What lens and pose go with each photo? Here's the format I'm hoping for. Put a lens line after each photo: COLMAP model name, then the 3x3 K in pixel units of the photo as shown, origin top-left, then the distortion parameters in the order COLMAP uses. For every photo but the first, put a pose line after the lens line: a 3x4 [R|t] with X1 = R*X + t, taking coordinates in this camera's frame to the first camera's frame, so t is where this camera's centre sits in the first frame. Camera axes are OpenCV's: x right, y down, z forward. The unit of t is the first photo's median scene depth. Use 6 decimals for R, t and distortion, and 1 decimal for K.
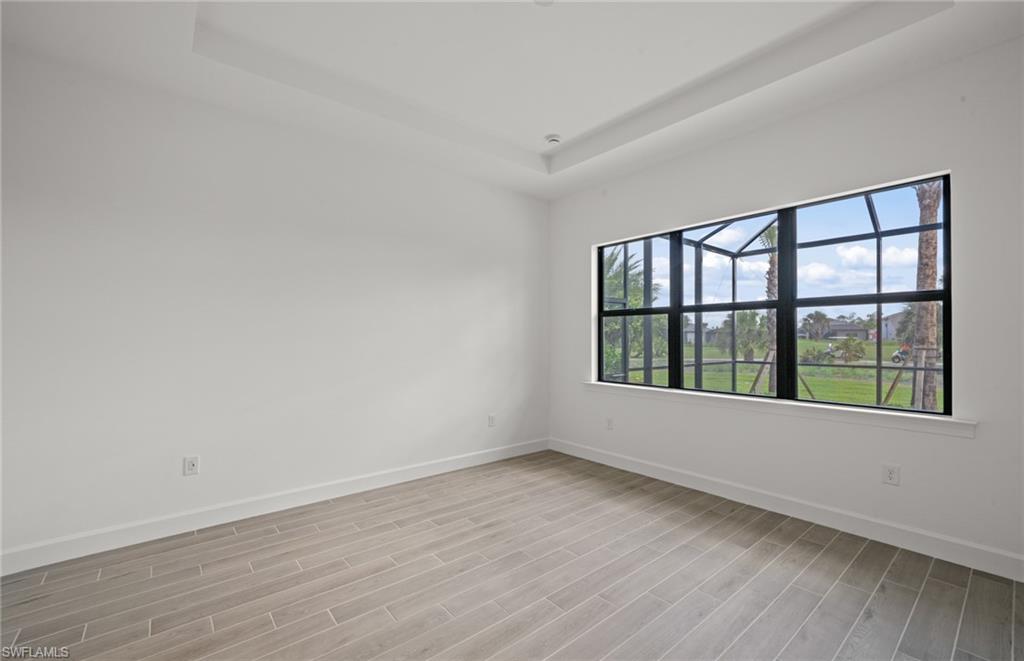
lens RADIAL K [[399.1, 0, 510.6], [0, 399.1, 333.8], [0, 0, 1]] dist [-0.008003, 0.000140]
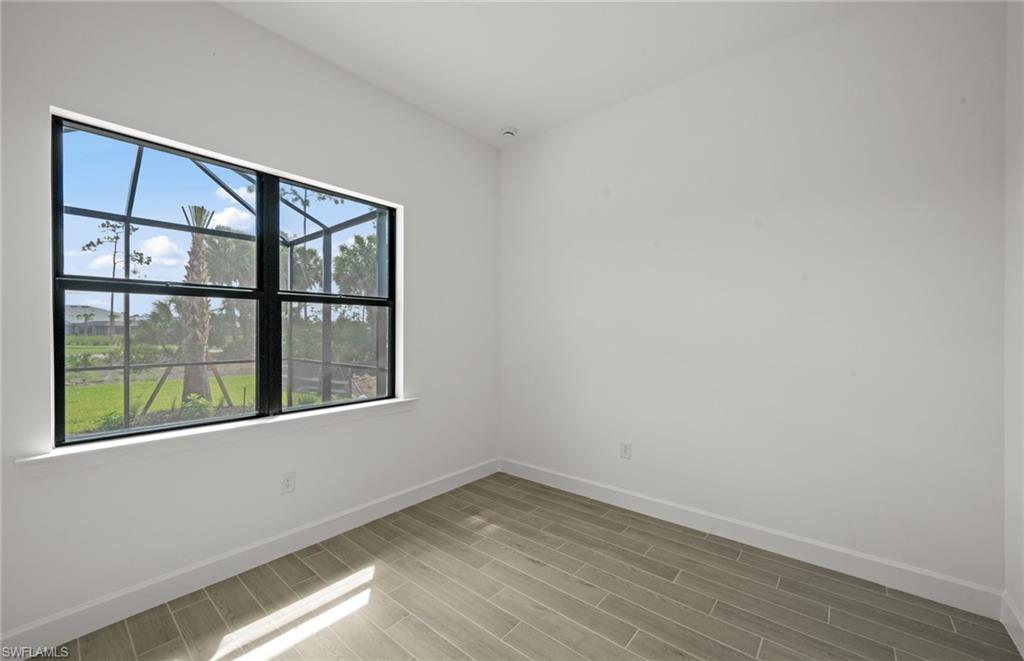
lens RADIAL K [[399.1, 0, 510.6], [0, 399.1, 333.8], [0, 0, 1]] dist [-0.008003, 0.000140]
pose [[-0.160497, -0.006753, 0.987013, -0.252714], [-0.003841, 0.999973, 0.006217, -0.001432], [-0.987029, -0.002794, -0.160519, 0.615539]]
